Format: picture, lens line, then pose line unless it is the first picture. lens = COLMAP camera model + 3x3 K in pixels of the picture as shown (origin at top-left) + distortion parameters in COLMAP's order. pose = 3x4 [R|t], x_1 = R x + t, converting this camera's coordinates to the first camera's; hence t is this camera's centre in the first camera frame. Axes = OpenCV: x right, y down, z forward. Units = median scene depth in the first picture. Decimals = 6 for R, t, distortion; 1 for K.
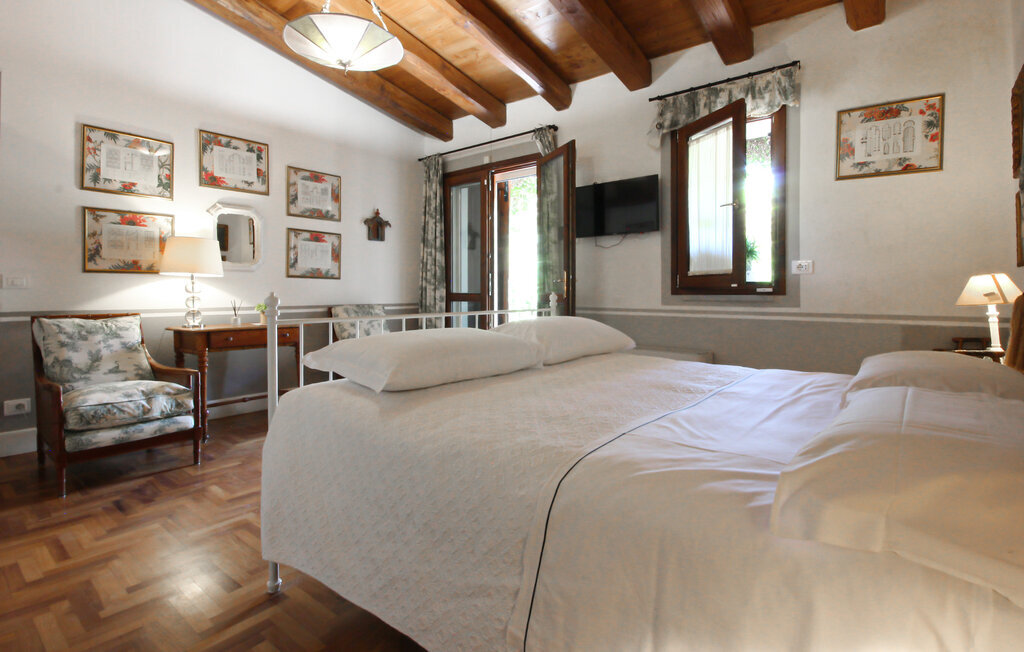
lens RADIAL K [[506.7, 0, 507.7], [0, 506.7, 301.0], [0, 0, 1]] dist [0.002071, -0.000897]
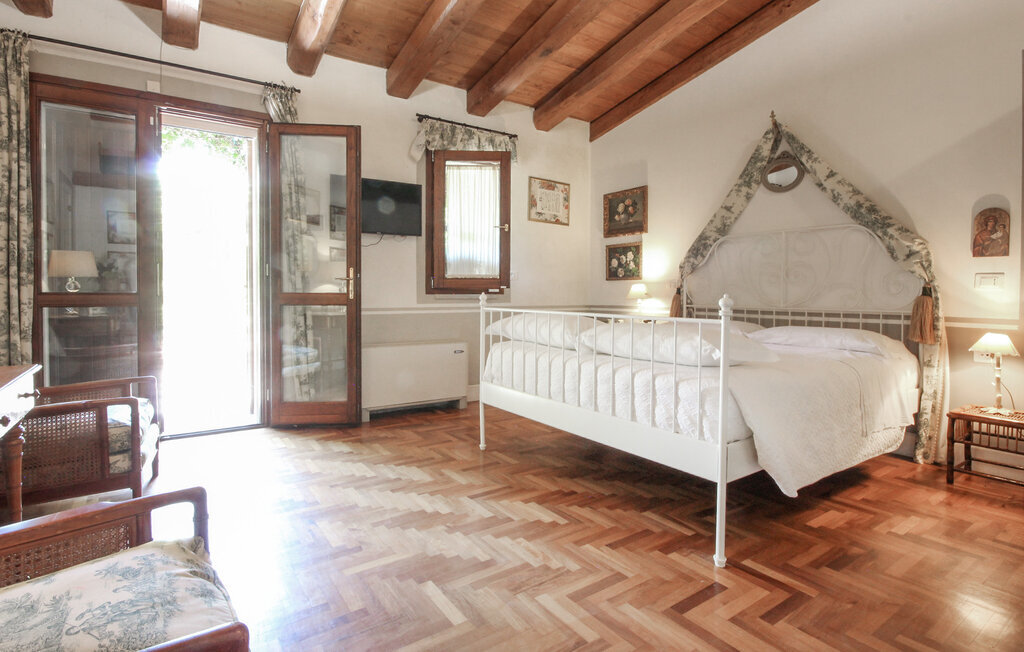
lens RADIAL K [[506.7, 0, 507.7], [0, 506.7, 301.0], [0, 0, 1]] dist [0.002071, -0.000897]
pose [[0.281164, -0.019671, 0.959458, -0.366063], [0.013208, 0.999775, 0.016627, -0.007098], [-0.959569, 0.007997, 0.281360, 0.262810]]
